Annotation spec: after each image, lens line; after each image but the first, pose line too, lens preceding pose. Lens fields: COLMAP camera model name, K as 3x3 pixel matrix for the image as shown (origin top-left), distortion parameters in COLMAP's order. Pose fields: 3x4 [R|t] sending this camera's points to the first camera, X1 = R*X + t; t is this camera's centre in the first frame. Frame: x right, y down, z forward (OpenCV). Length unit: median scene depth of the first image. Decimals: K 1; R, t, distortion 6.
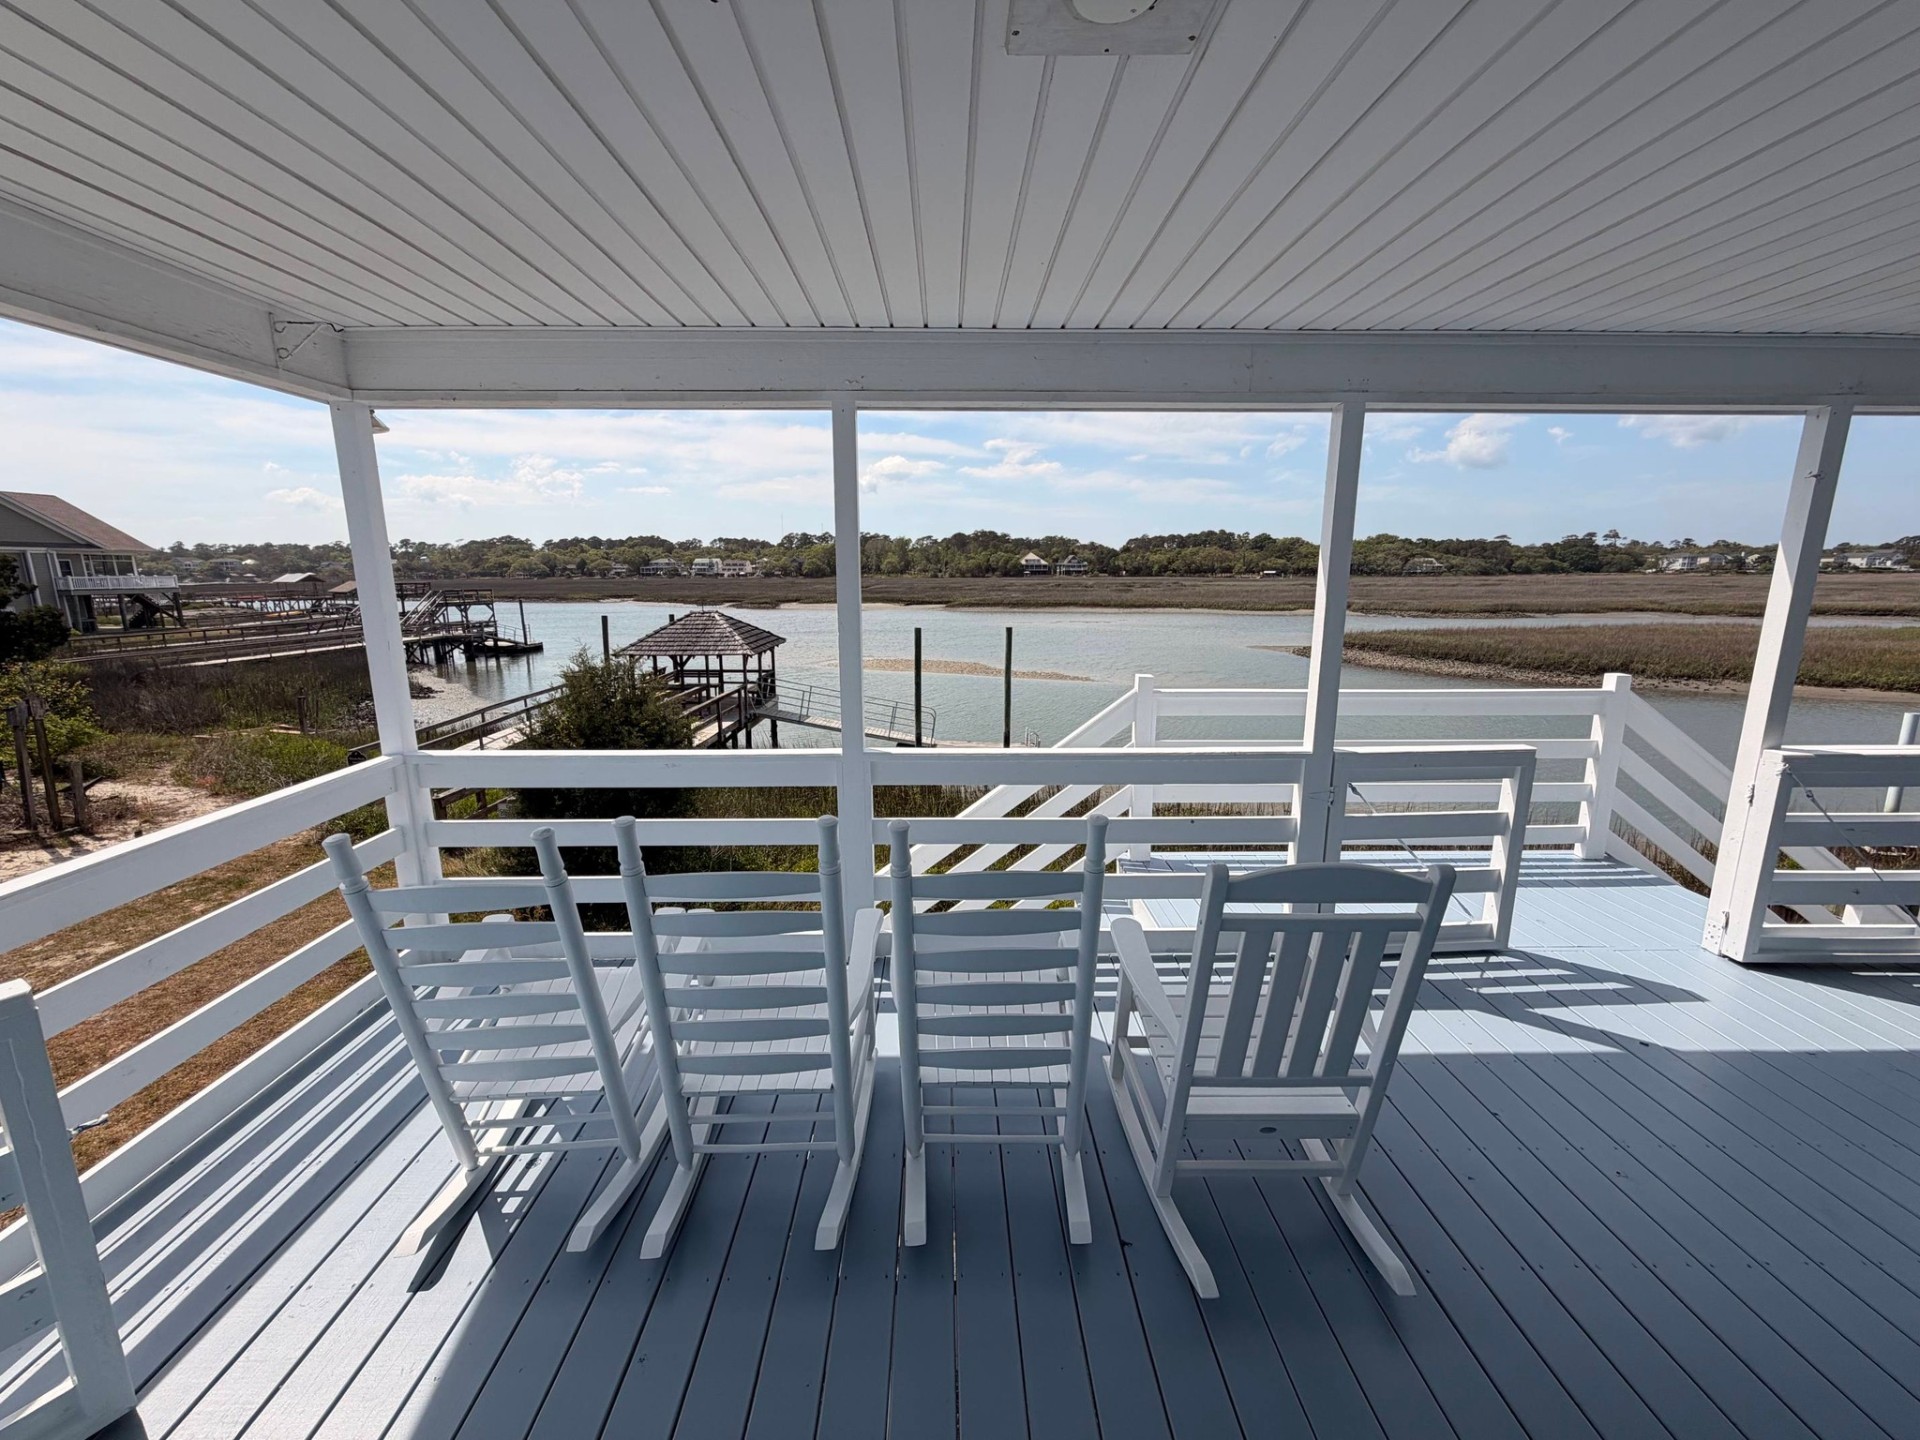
lens RADIAL K [[768.8, 0, 959.8], [0, 768.8, 718.0], [0, 0, 1]] dist [0.002687, 0.000089]
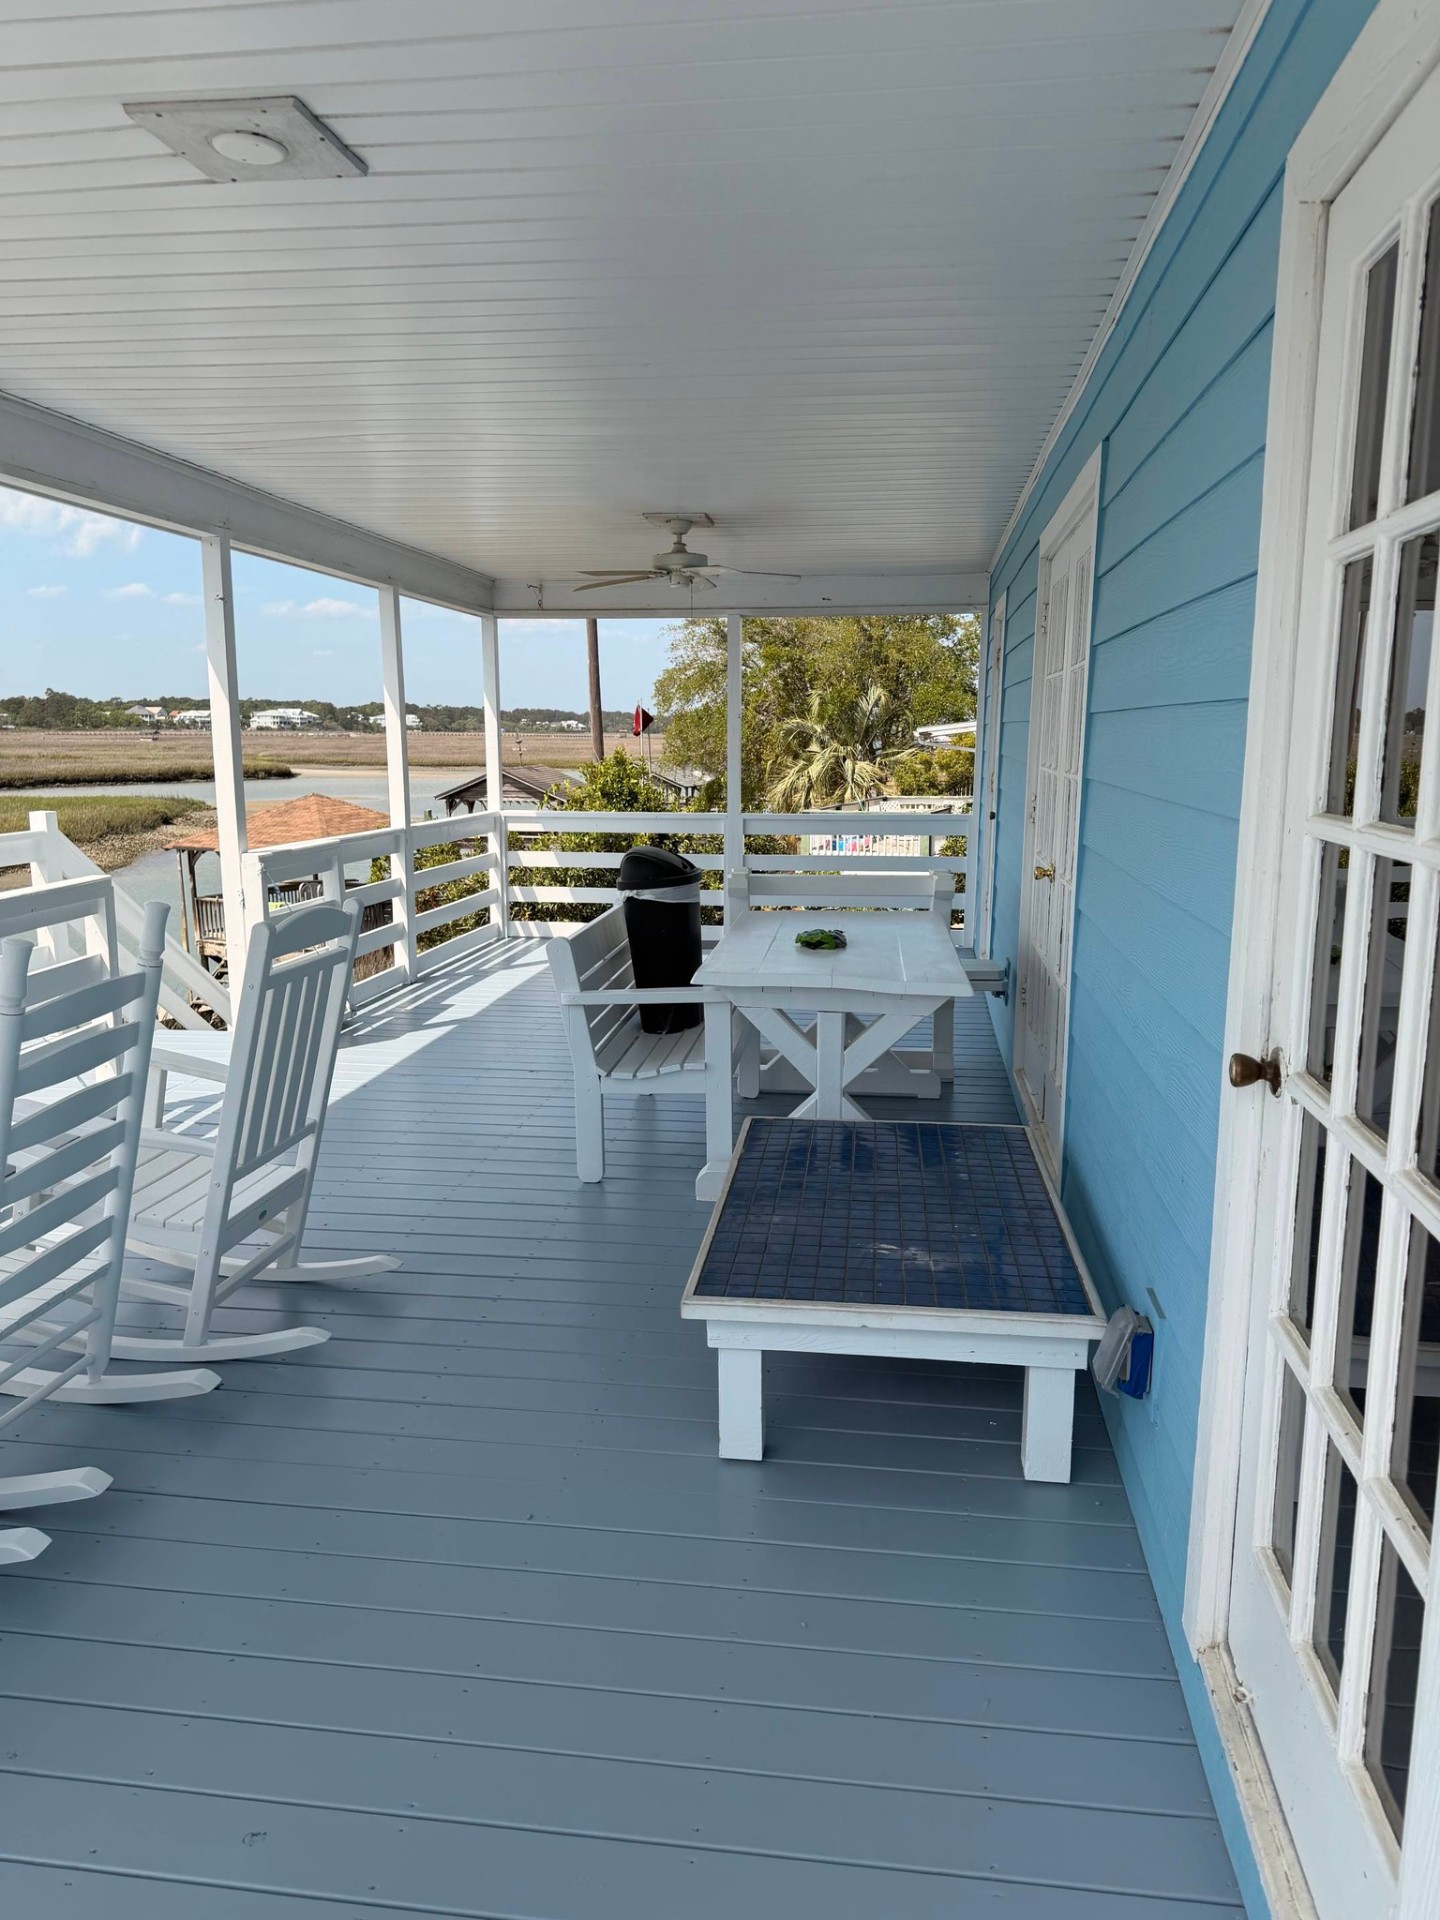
lens RADIAL K [[1361.6, 0, 725.1], [0, 1361.6, 964.4], [0, 0, 1]] dist [0.004292, 0.000923]
pose [[0.152259, -0.159363, 0.975408, -0.750609], [0.181122, 0.974700, 0.130974, 0.066558], [-0.971603, 0.156726, 0.177271, 0.043802]]
